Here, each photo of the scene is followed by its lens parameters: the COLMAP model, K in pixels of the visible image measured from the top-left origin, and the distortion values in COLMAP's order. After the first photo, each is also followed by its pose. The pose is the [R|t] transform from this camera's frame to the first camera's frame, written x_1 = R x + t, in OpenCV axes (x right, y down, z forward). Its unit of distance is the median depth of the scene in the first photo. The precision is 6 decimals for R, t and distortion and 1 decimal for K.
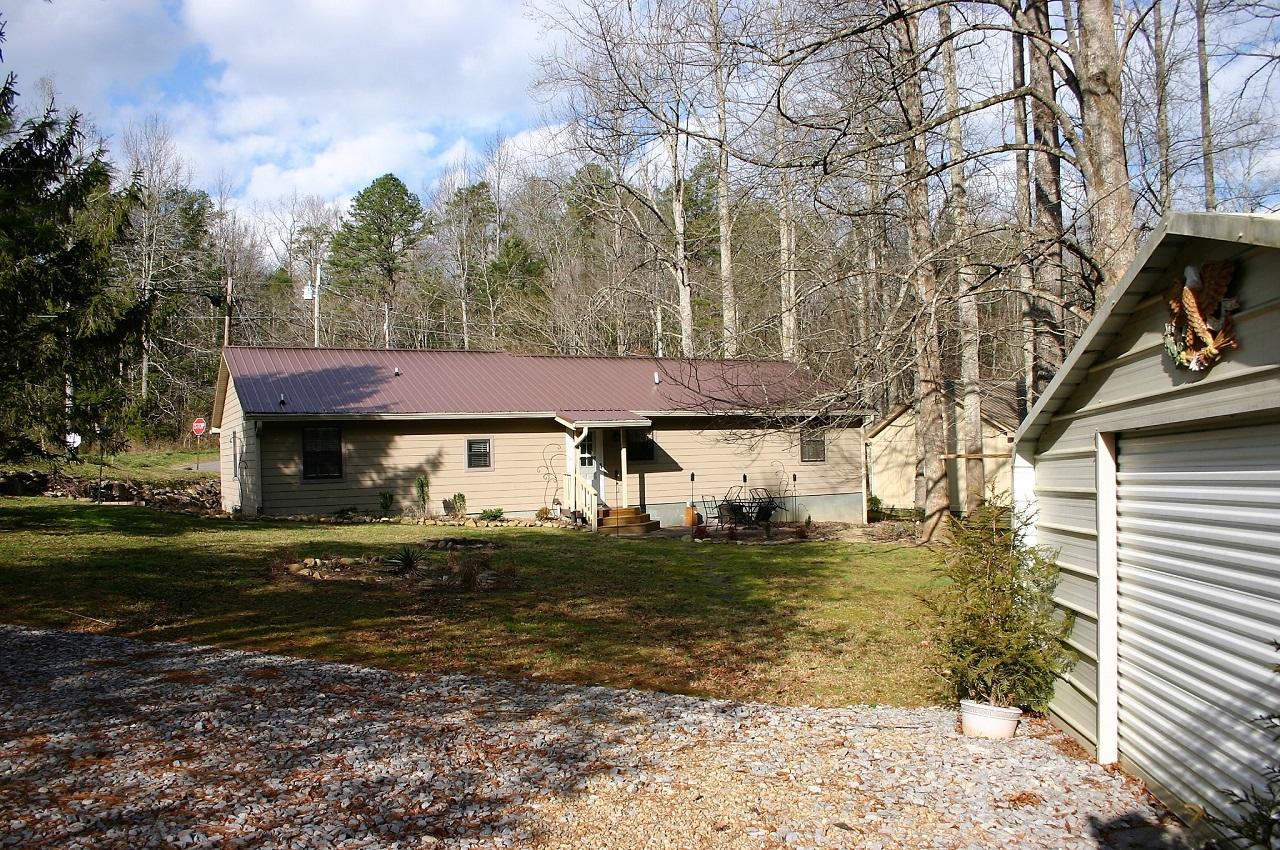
lens RADIAL K [[1025.3, 0, 640.0], [0, 1025.3, 425.0], [0, 0, 1]] dist [-0.117462, 0.000837]
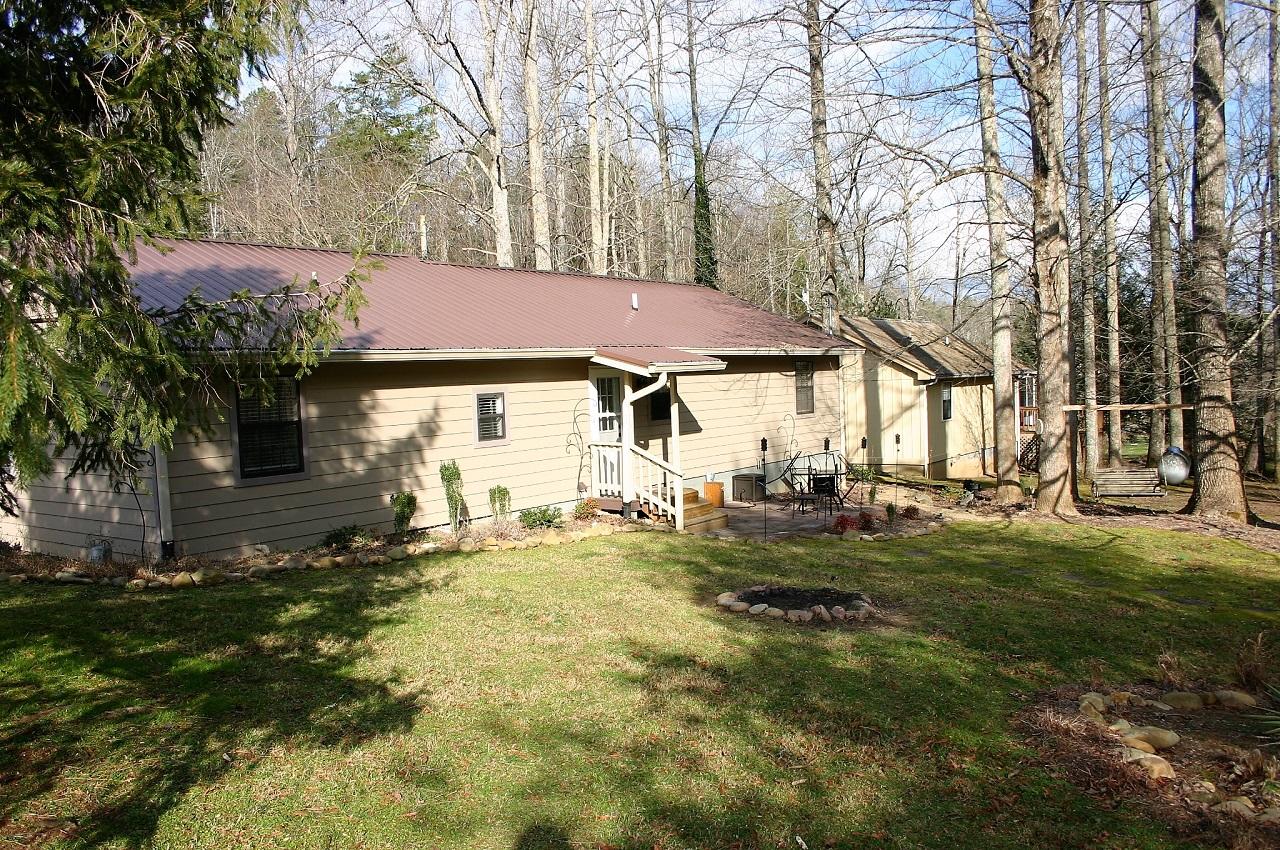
lens RADIAL K [[1025.3, 0, 640.0], [0, 1025.3, 425.0], [0, 0, 1]] dist [-0.117462, 0.000837]
pose [[0.899123, -0.027982, 0.436801, -0.344294], [0.001812, 0.998184, 0.060213, -0.003309], [-0.437693, -0.053348, 0.897541, 0.418783]]
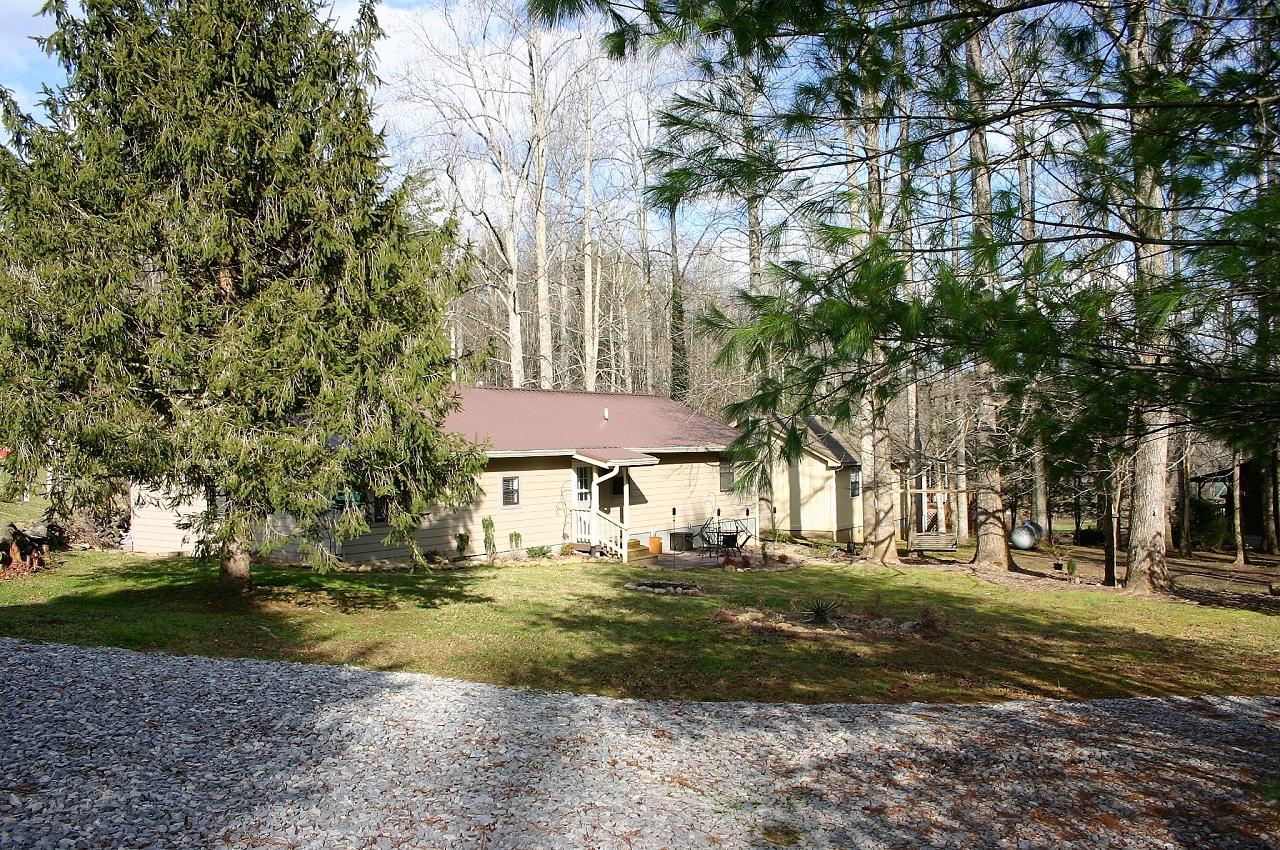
lens RADIAL K [[1025.3, 0, 640.0], [0, 1025.3, 425.0], [0, 0, 1]] dist [-0.117462, 0.000837]
pose [[0.900192, 0.020450, 0.435012, -0.482891], [-0.018809, 0.999790, -0.008077, -0.030987], [-0.435086, -0.000911, 0.900388, 0.041817]]
